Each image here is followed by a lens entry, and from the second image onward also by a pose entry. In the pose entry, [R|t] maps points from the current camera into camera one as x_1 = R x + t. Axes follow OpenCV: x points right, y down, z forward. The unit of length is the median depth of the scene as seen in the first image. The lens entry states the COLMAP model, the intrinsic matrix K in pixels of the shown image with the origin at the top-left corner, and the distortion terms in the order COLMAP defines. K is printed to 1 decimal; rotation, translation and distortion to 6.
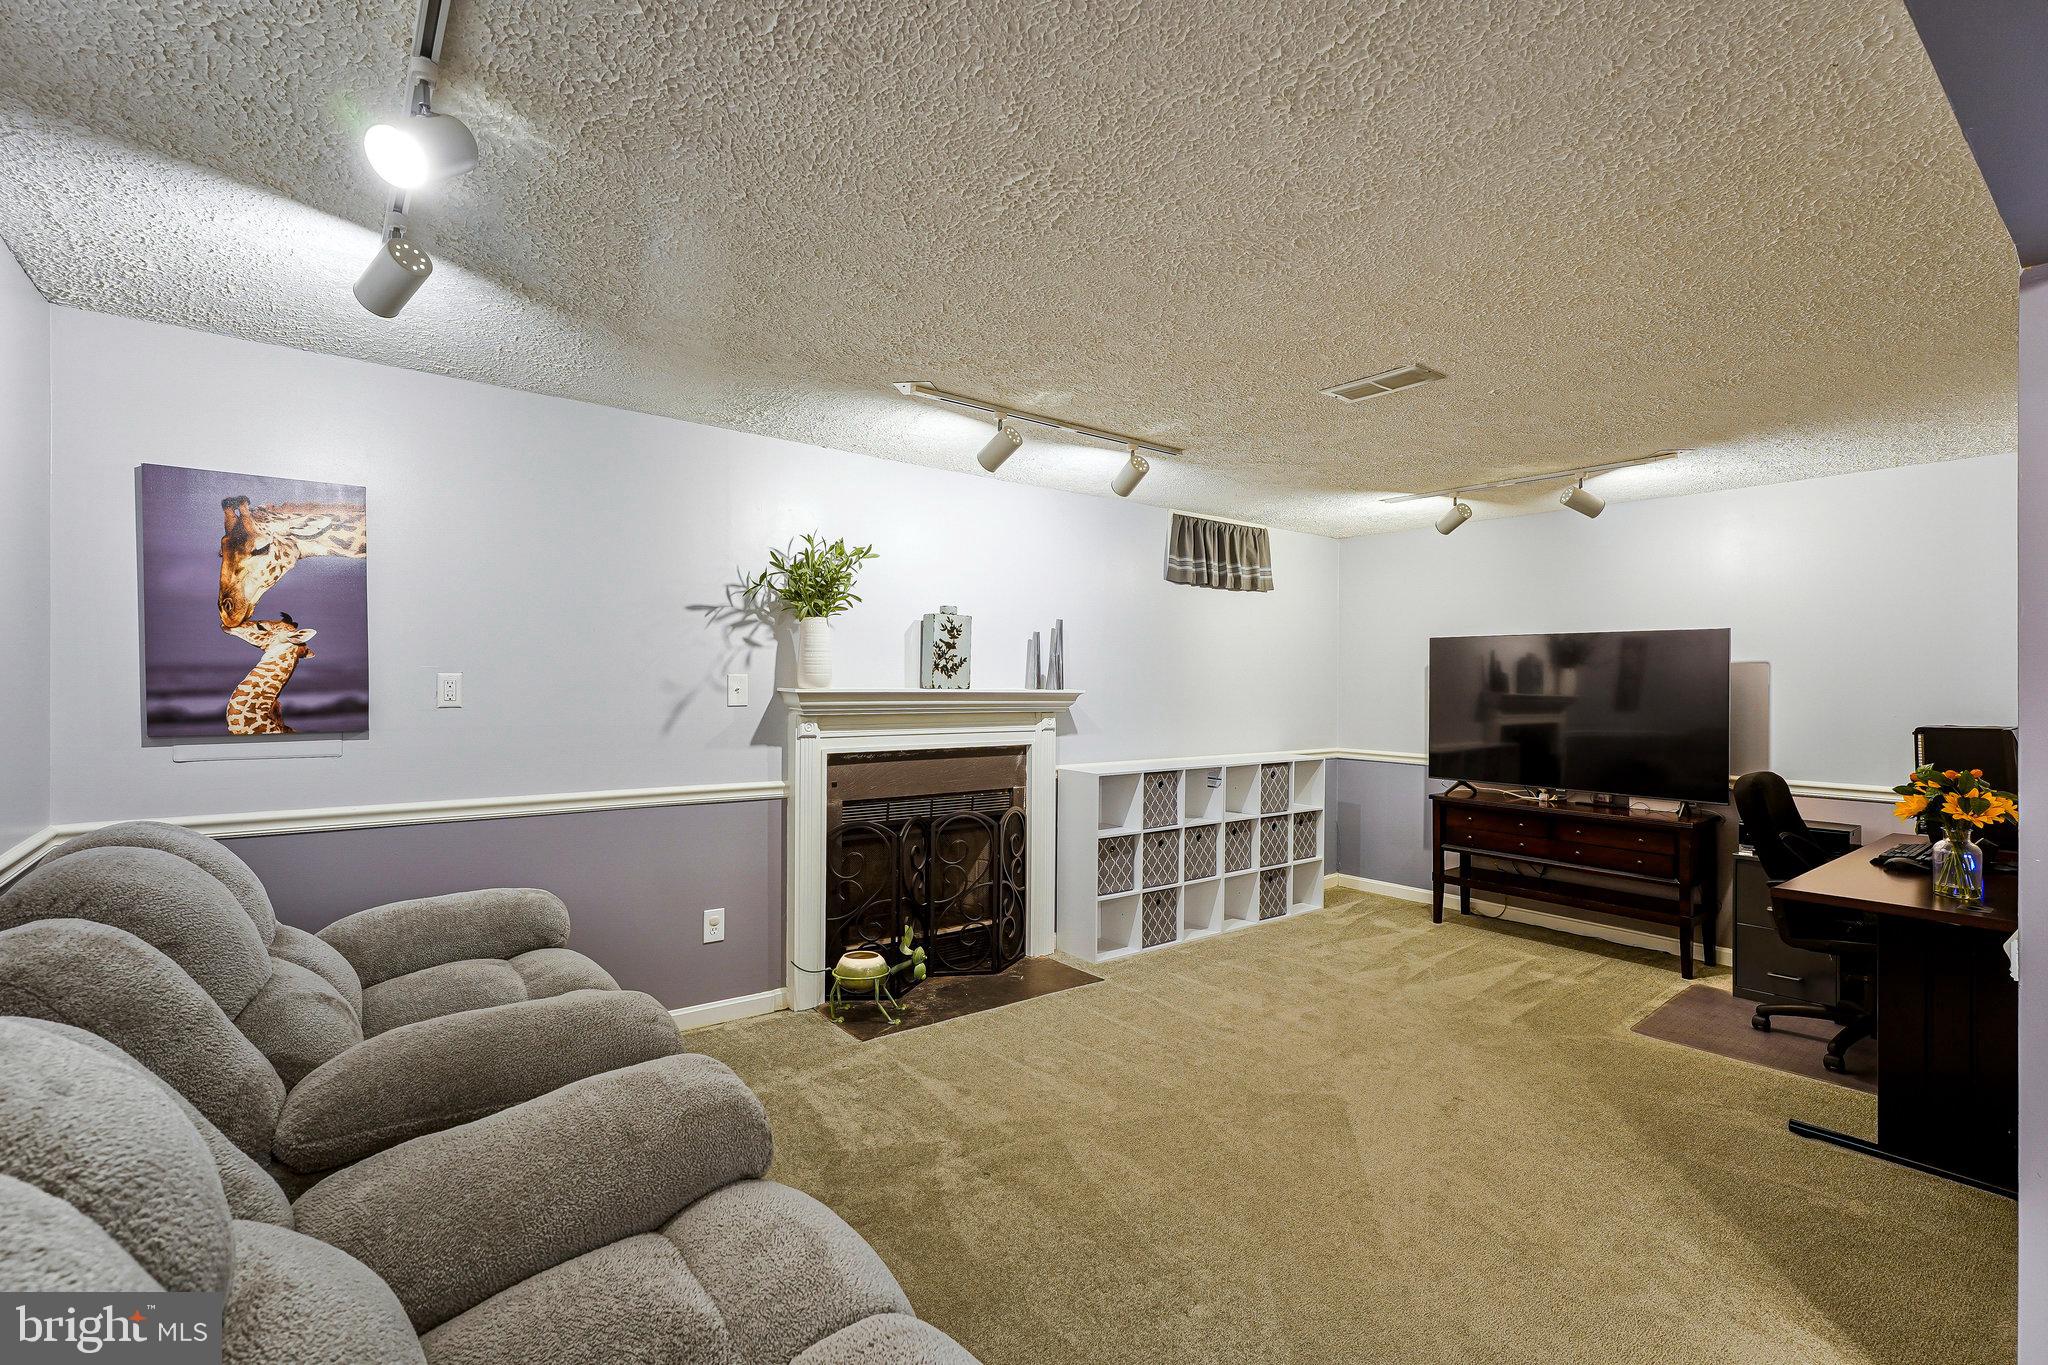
lens RADIAL K [[974.3, 0, 1075.4], [0, 974.3, 692.0], [0, 0, 1]] dist [0.000768, 0.000704]
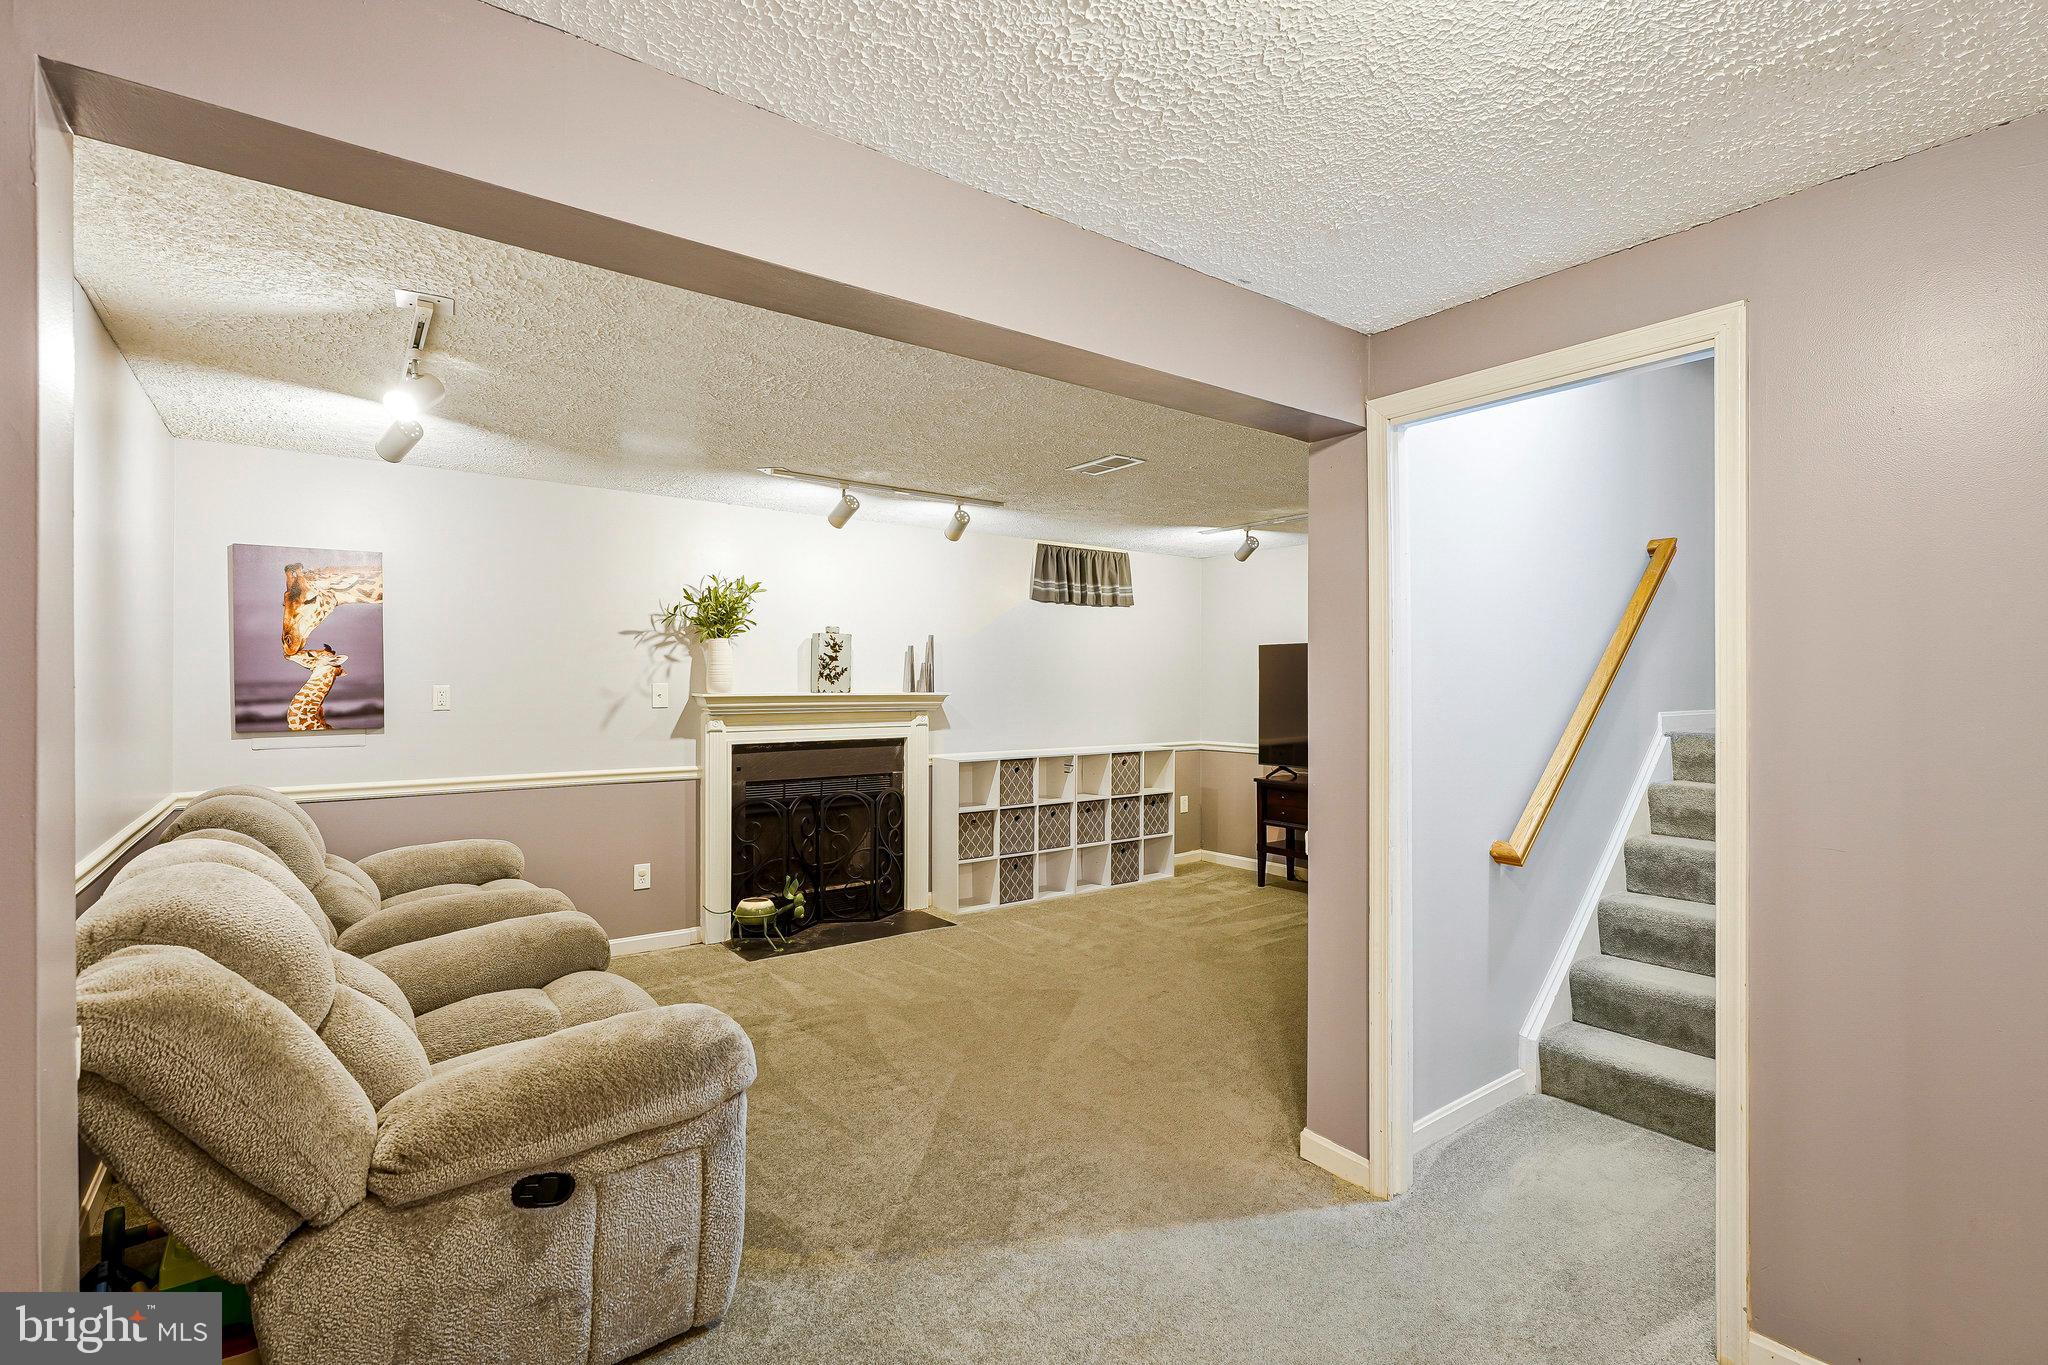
lens RADIAL K [[974.3, 0, 1024.1], [0, 974.3, 684.2], [0, 0, 1]] dist [0.000768, 0.000704]
pose [[0.998958, -0.011094, -0.044280, 0.189744], [0.010629, 0.999886, -0.010721, 0.002079], [0.044394, 0.010240, 0.998962, -0.266102]]
